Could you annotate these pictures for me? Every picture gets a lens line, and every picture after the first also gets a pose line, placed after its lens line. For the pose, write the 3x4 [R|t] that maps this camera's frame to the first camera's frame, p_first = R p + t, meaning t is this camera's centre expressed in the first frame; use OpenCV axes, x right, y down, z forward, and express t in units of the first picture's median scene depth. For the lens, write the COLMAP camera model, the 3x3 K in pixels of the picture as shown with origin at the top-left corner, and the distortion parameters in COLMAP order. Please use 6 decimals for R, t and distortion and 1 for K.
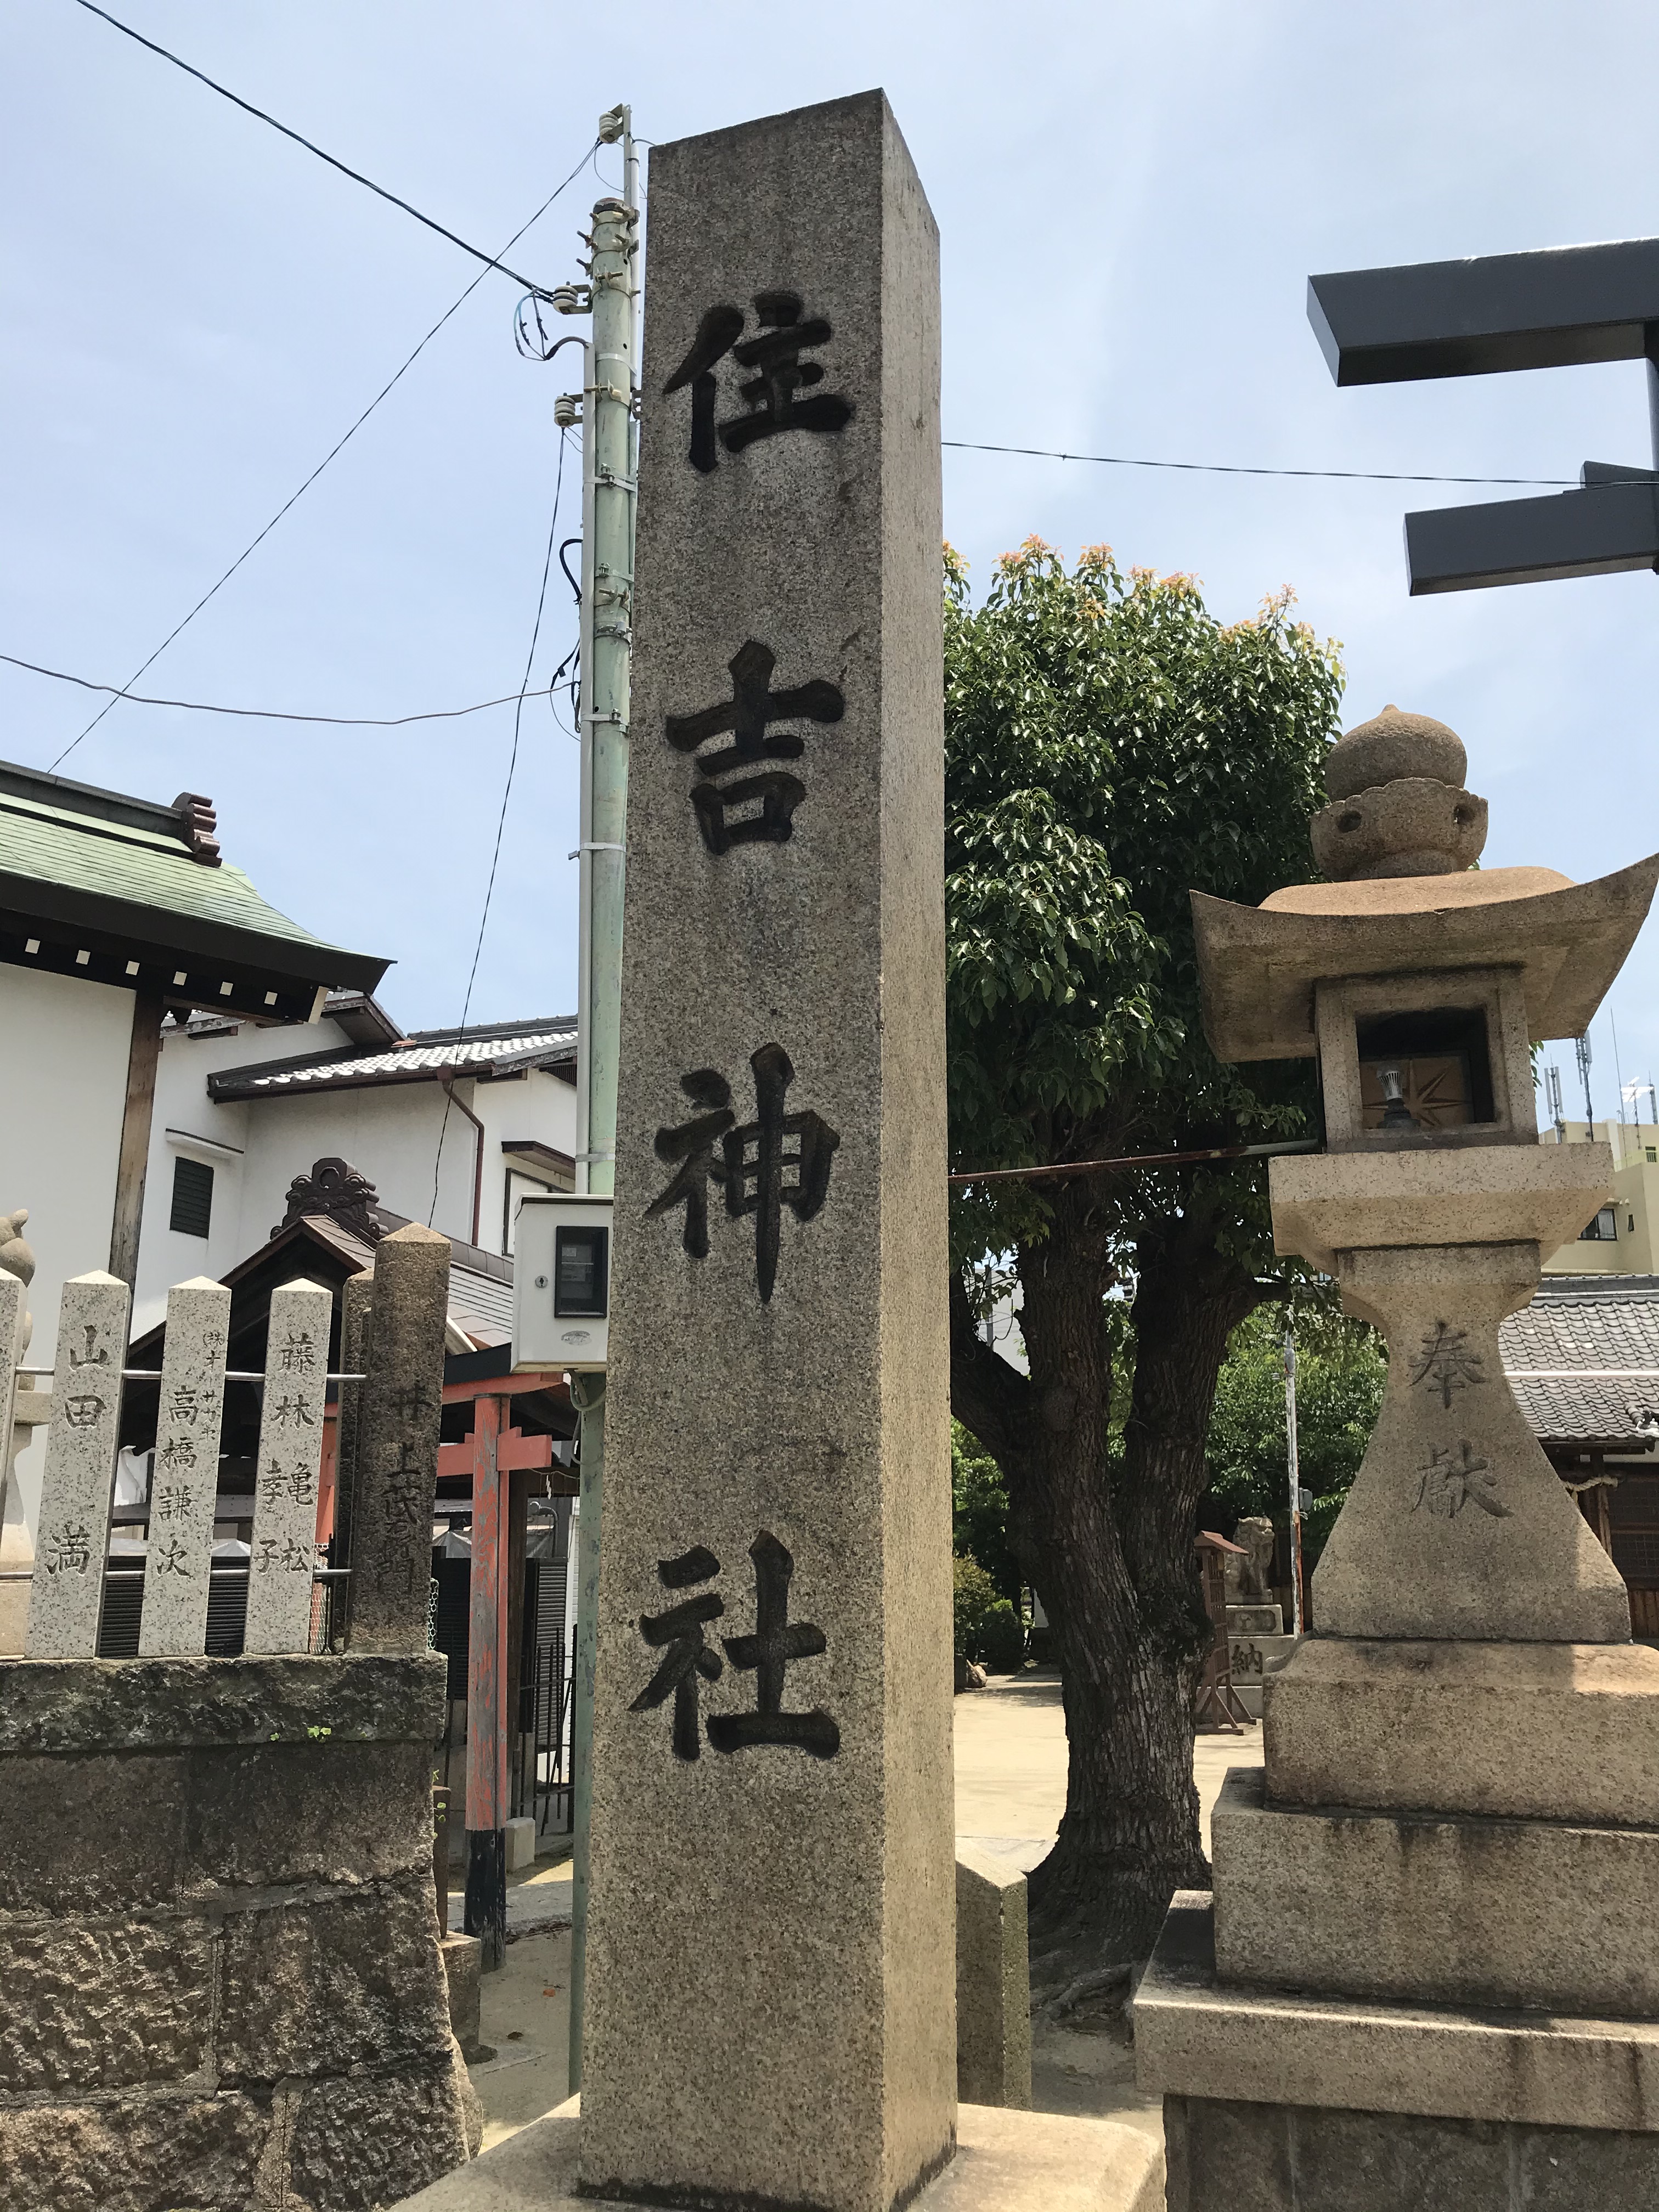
lens RADIAL K [[1789.0, 0, 830.6], [0, 1789.0, 1100.4], [0, 0, 1]] dist [0.016572, -0.002297]
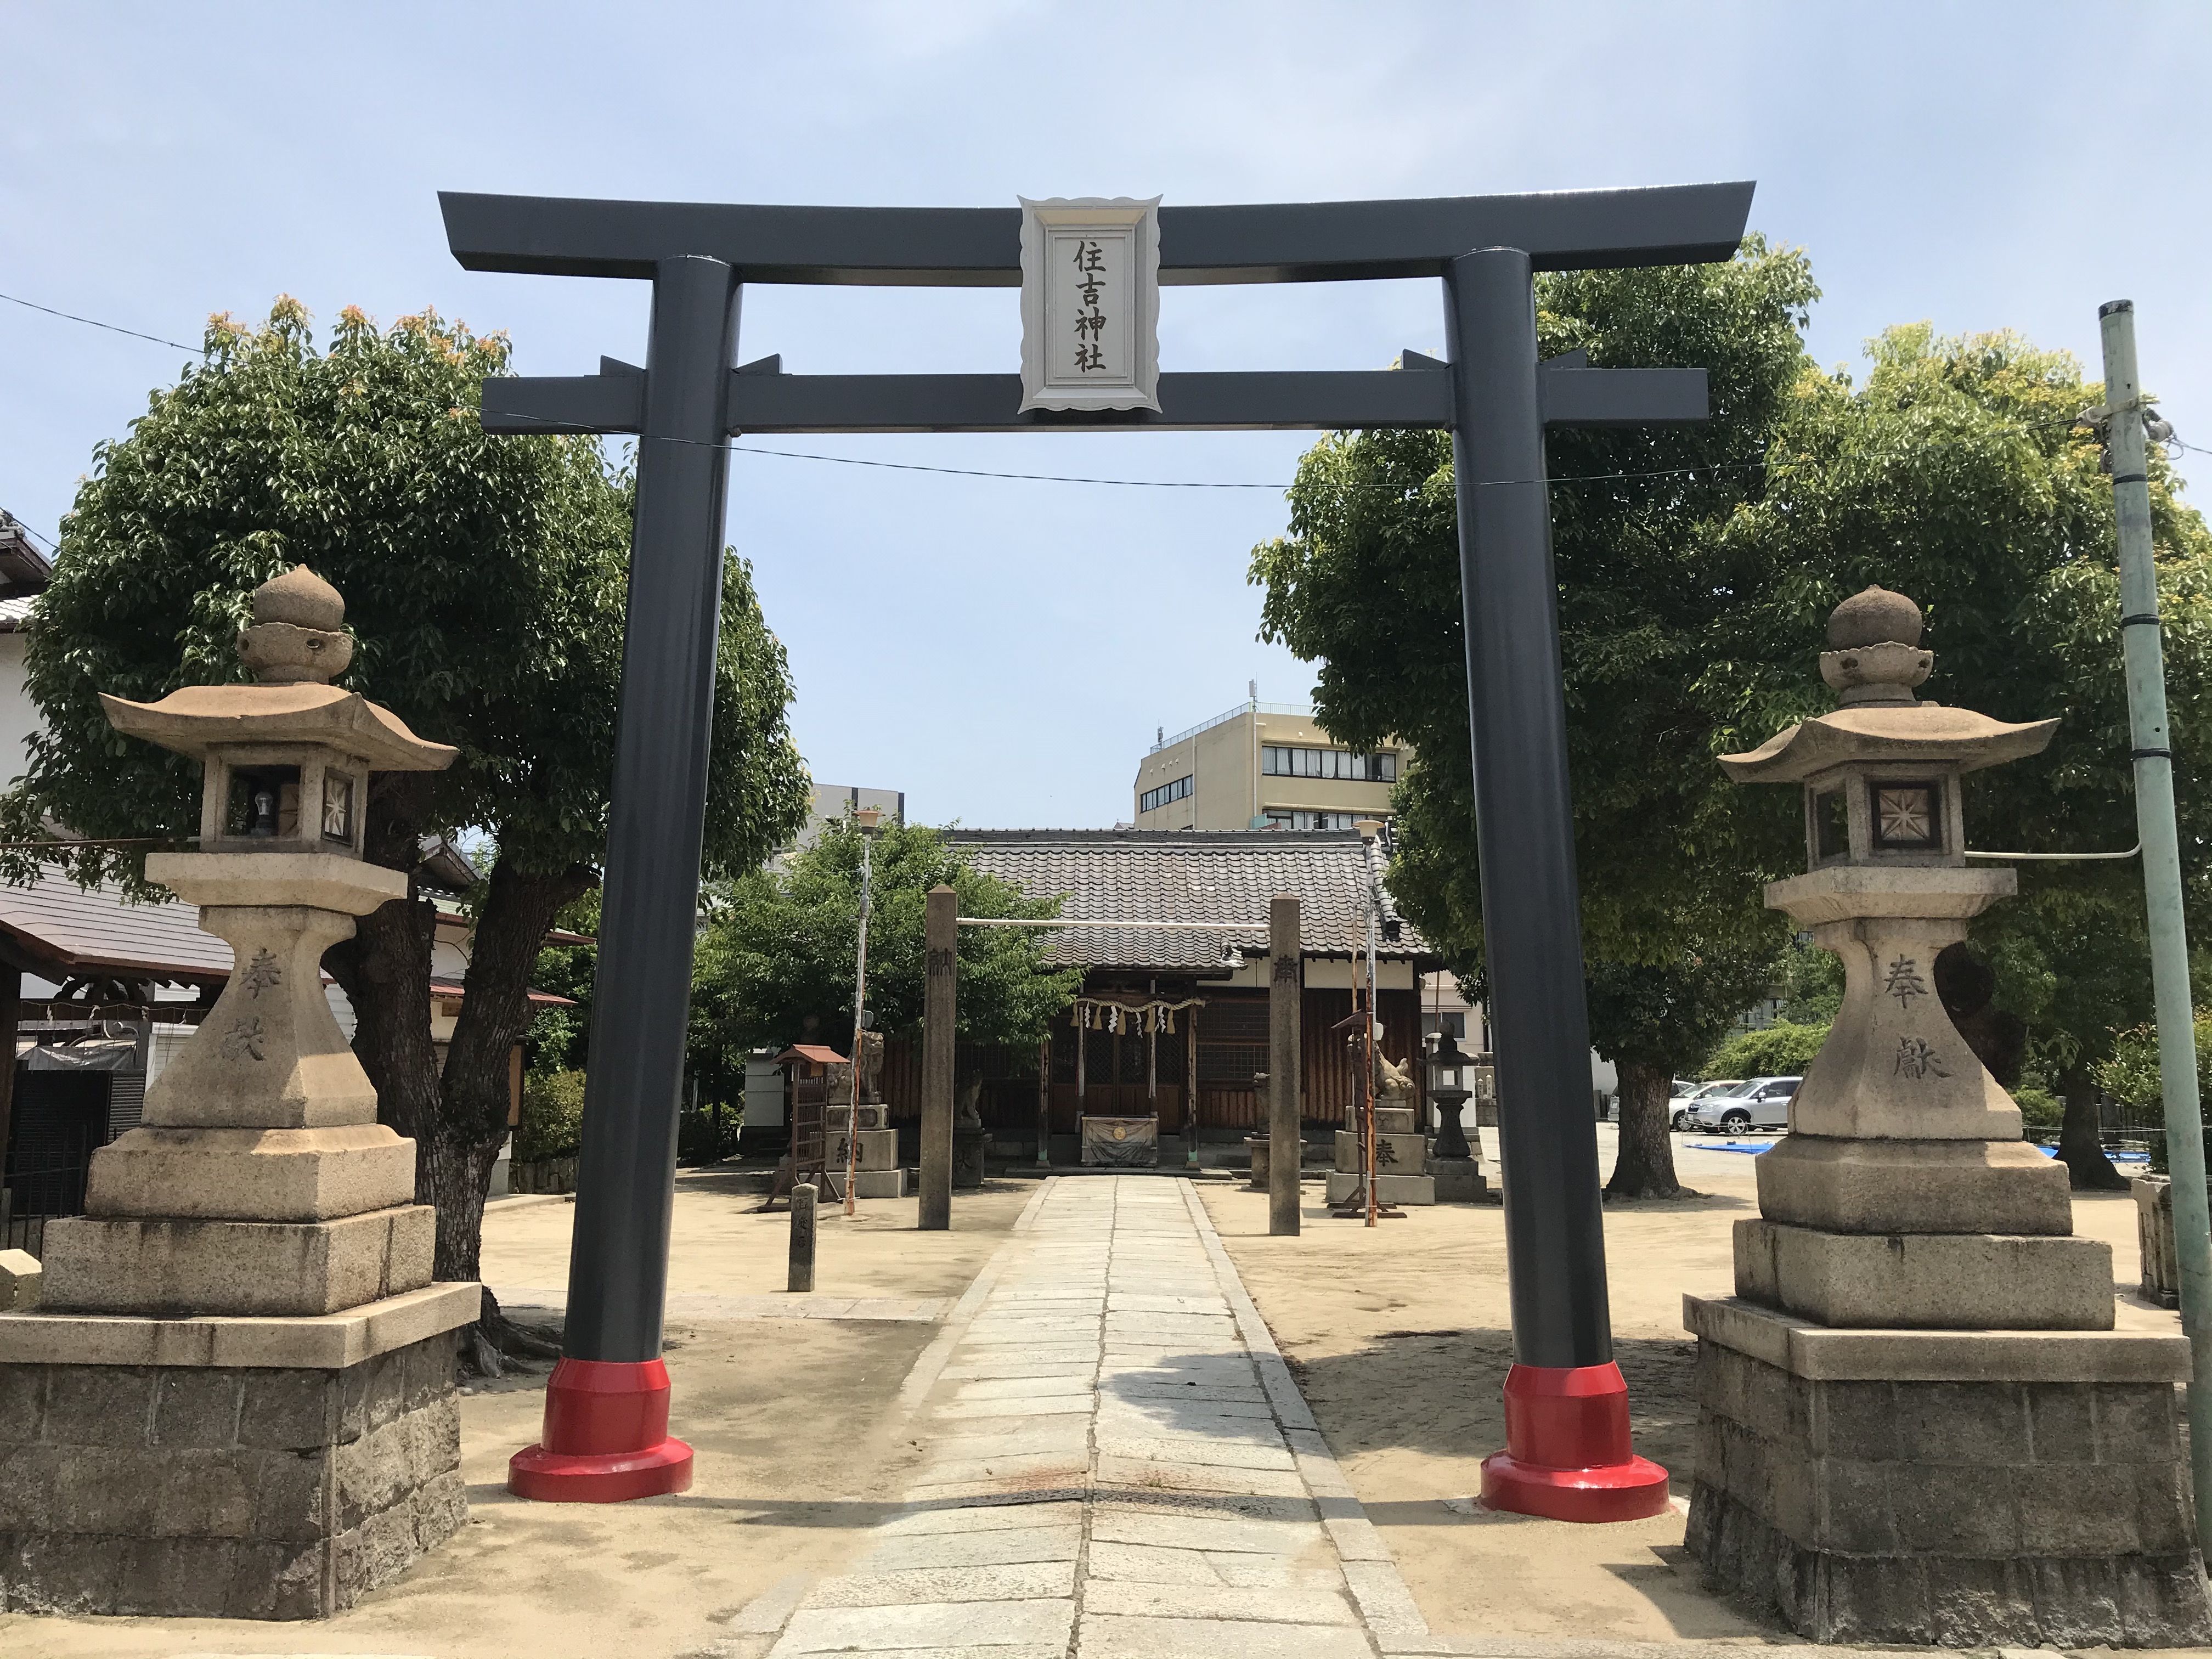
lens RADIAL K [[1797.3, 0, 1101.5], [0, 1797.3, 820.8], [0, 0, 1]] dist [0.098216, -0.115354]
pose [[0.979668, 0.029487, 0.198446, 0.855856], [-0.052620, 0.992277, 0.112327, -0.262913], [-0.193601, -0.120486, 0.973654, -0.940296]]
